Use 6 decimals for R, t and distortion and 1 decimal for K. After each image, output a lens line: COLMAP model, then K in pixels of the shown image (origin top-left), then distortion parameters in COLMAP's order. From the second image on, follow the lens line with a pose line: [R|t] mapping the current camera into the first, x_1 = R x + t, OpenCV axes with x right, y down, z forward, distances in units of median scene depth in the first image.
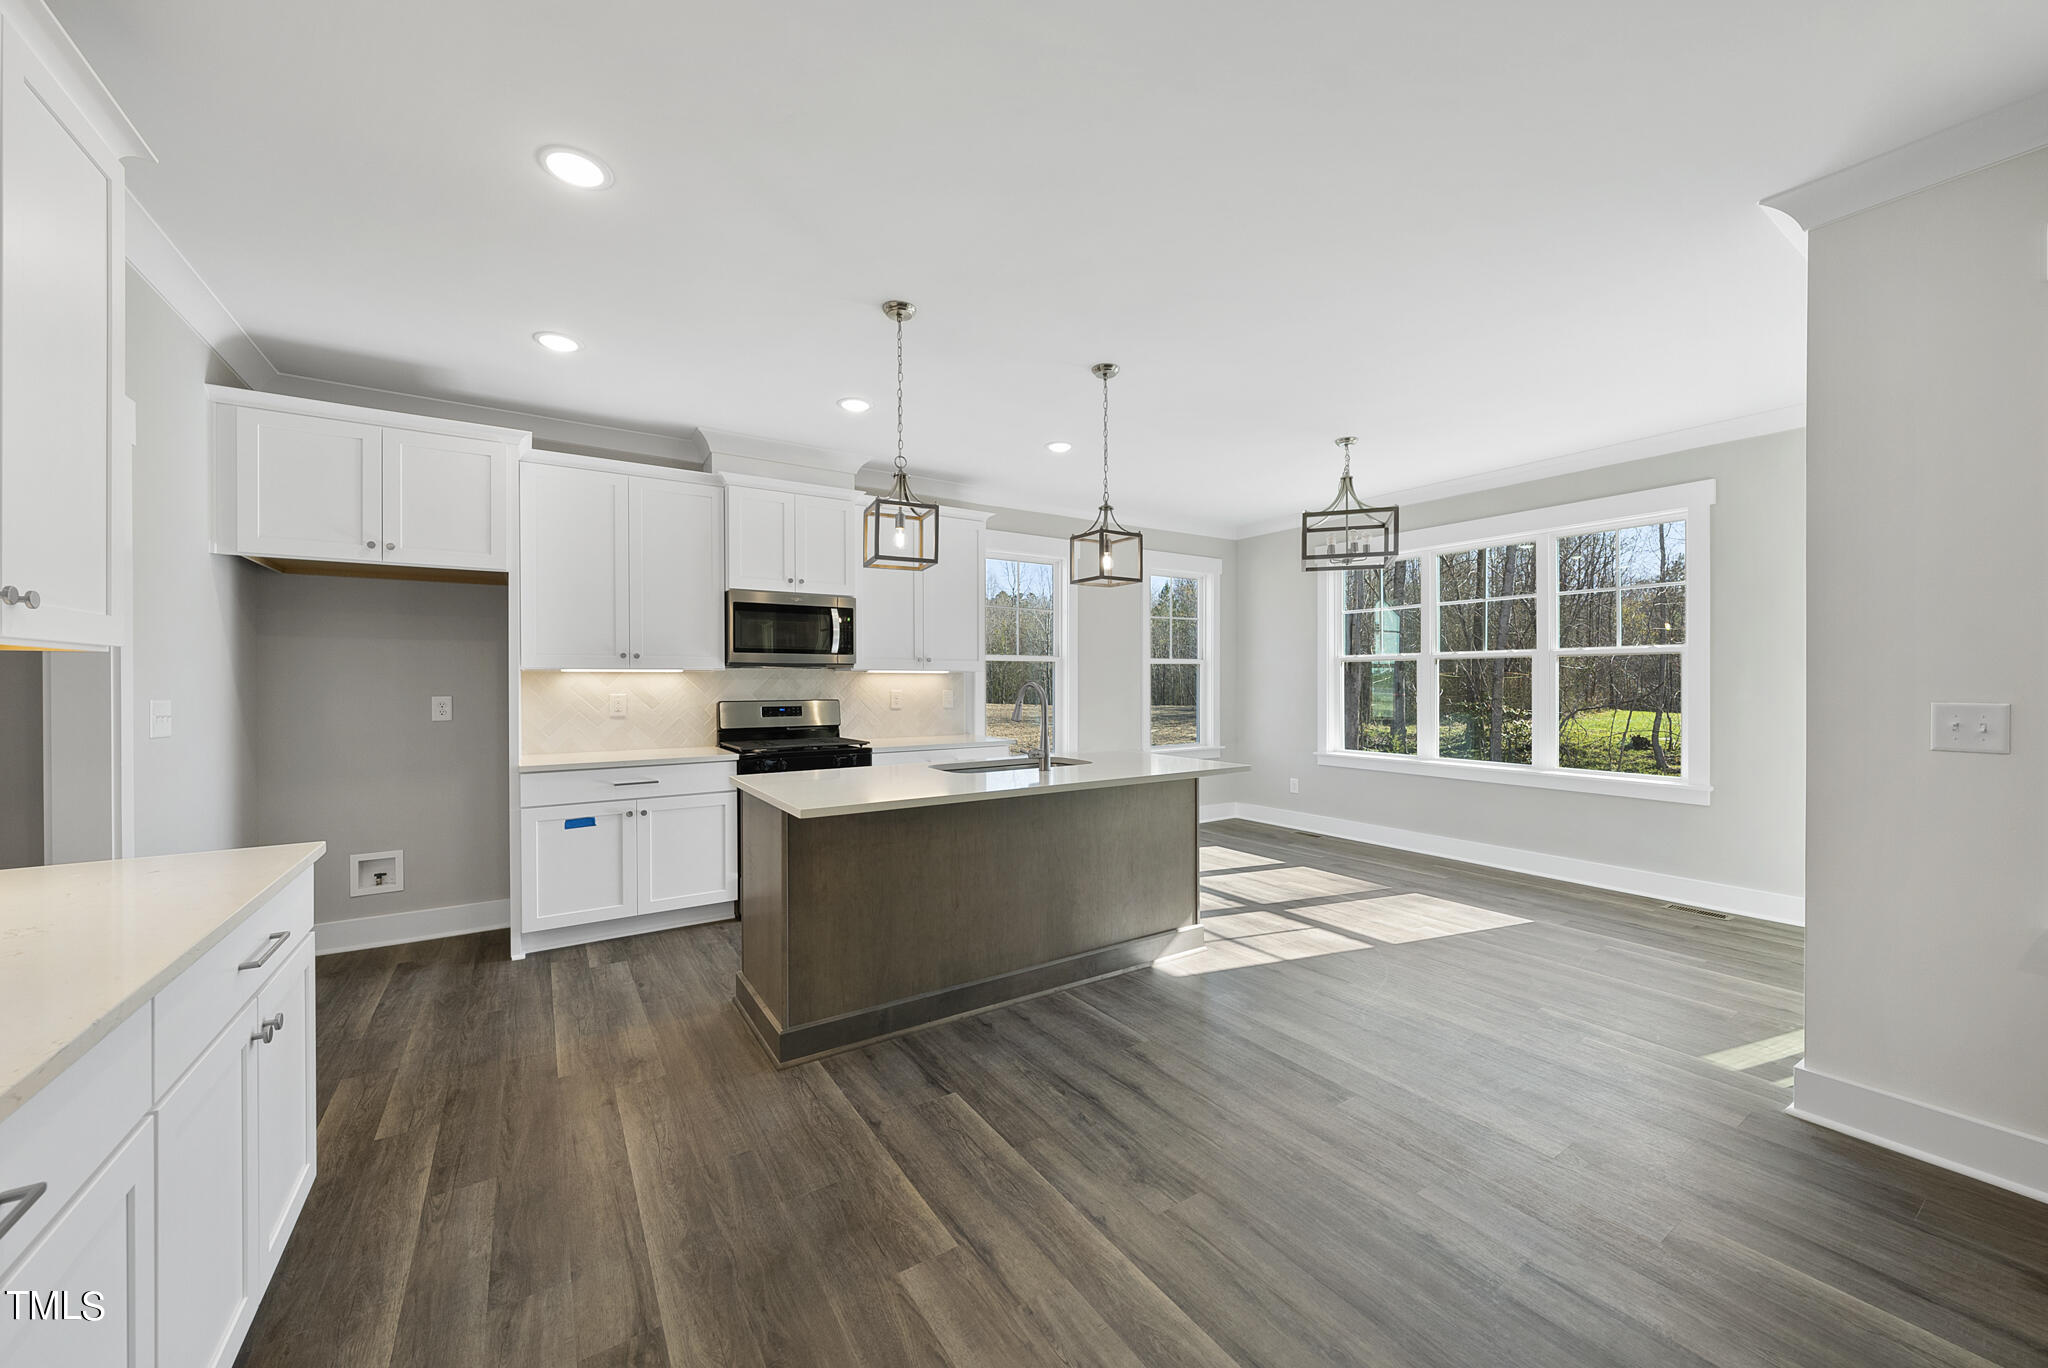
lens RADIAL K [[743.9, 0, 1025.2], [0, 743.9, 674.2], [0, 0, 1]] dist [0.001482, 0.000068]
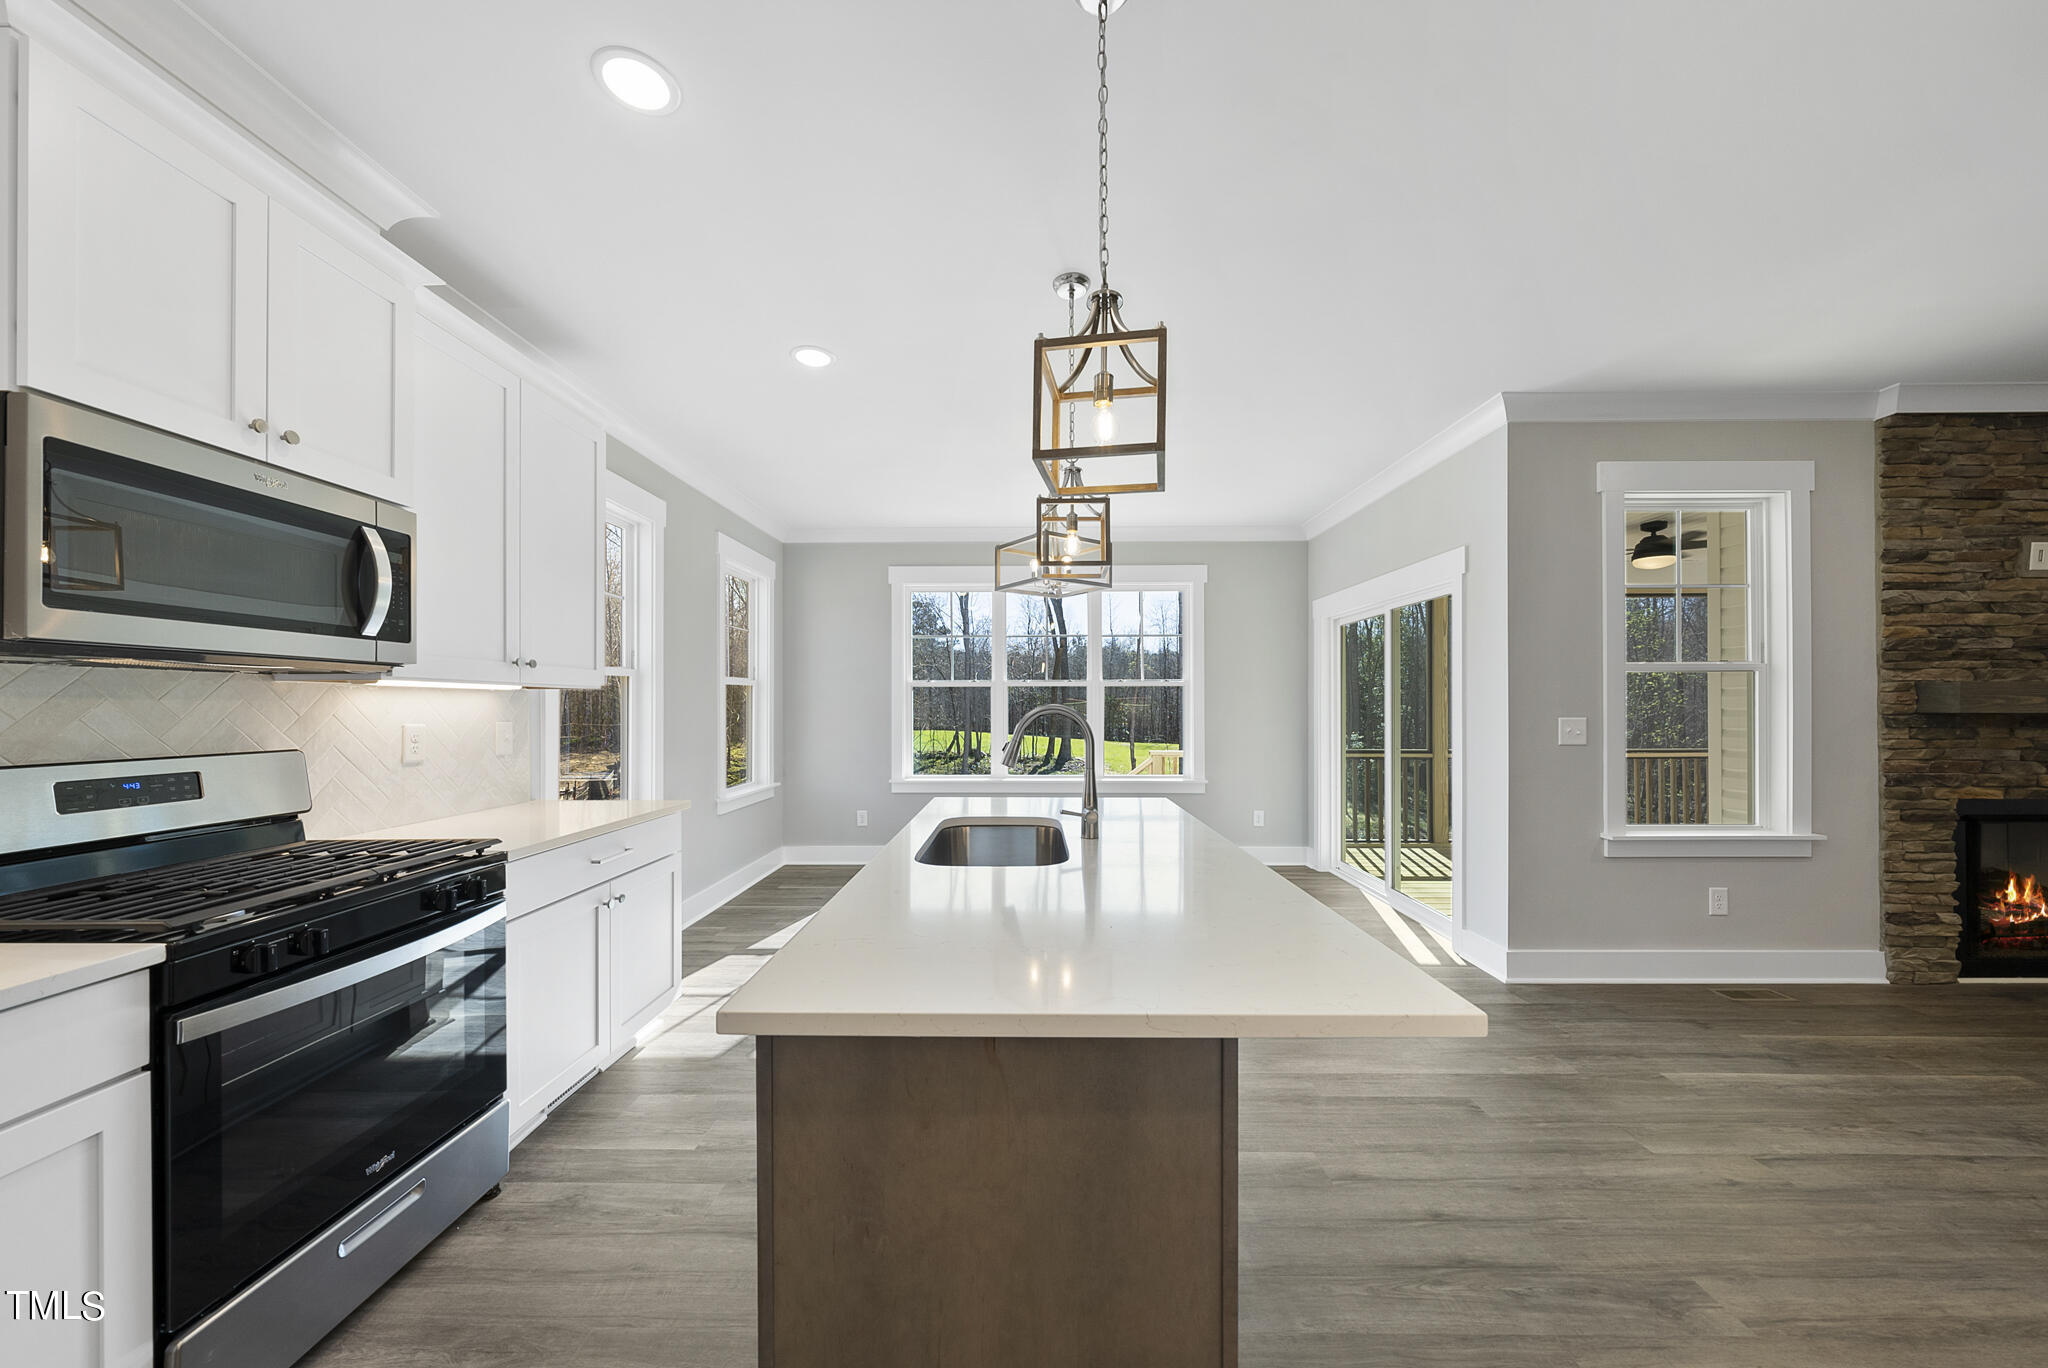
lens RADIAL K [[704.1, 0, 1011.2], [0, 704.1, 709.4], [0, 0, 1]] dist [-0.008568, -0.000081]
pose [[0.573723, -0.002881, 0.819045, -0.393962], [-0.006623, 0.999945, 0.008157, 0.006590], [-0.819023, -0.010104, 0.573672, 0.520110]]
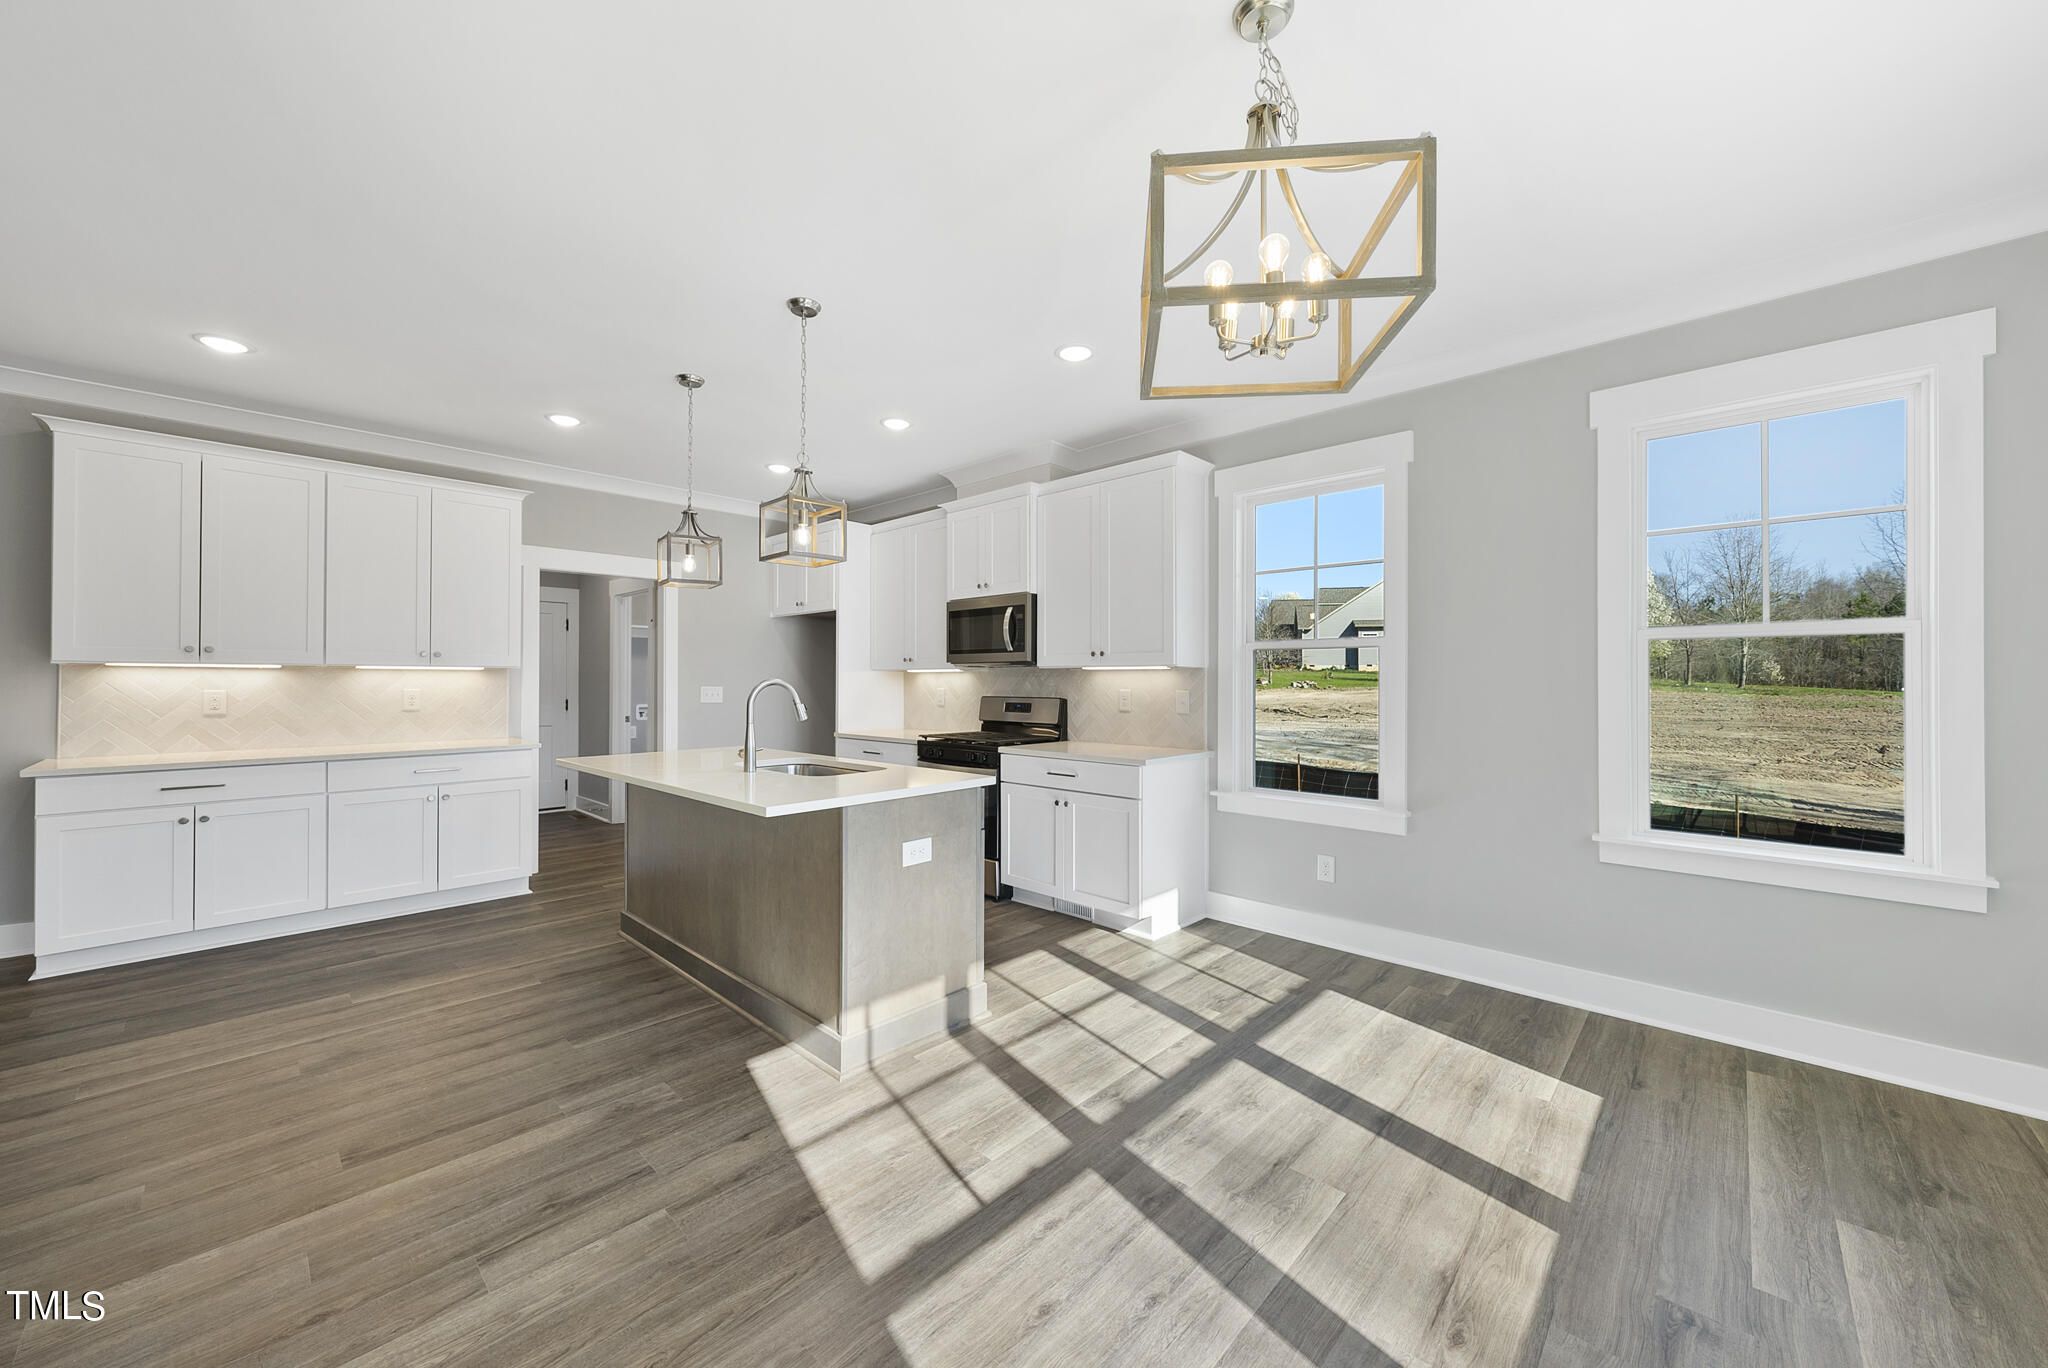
lens RADIAL K [[743.9, 0, 1020.6], [0, 743.9, 678.0], [0, 0, 1]] dist [0.001482, 0.000068]
pose [[0.235277, -0.000622, -0.971928, 0.776580], [0.009839, 0.999950, 0.001742, 0.007111], [0.971878, -0.009973, 0.235272, 0.832771]]
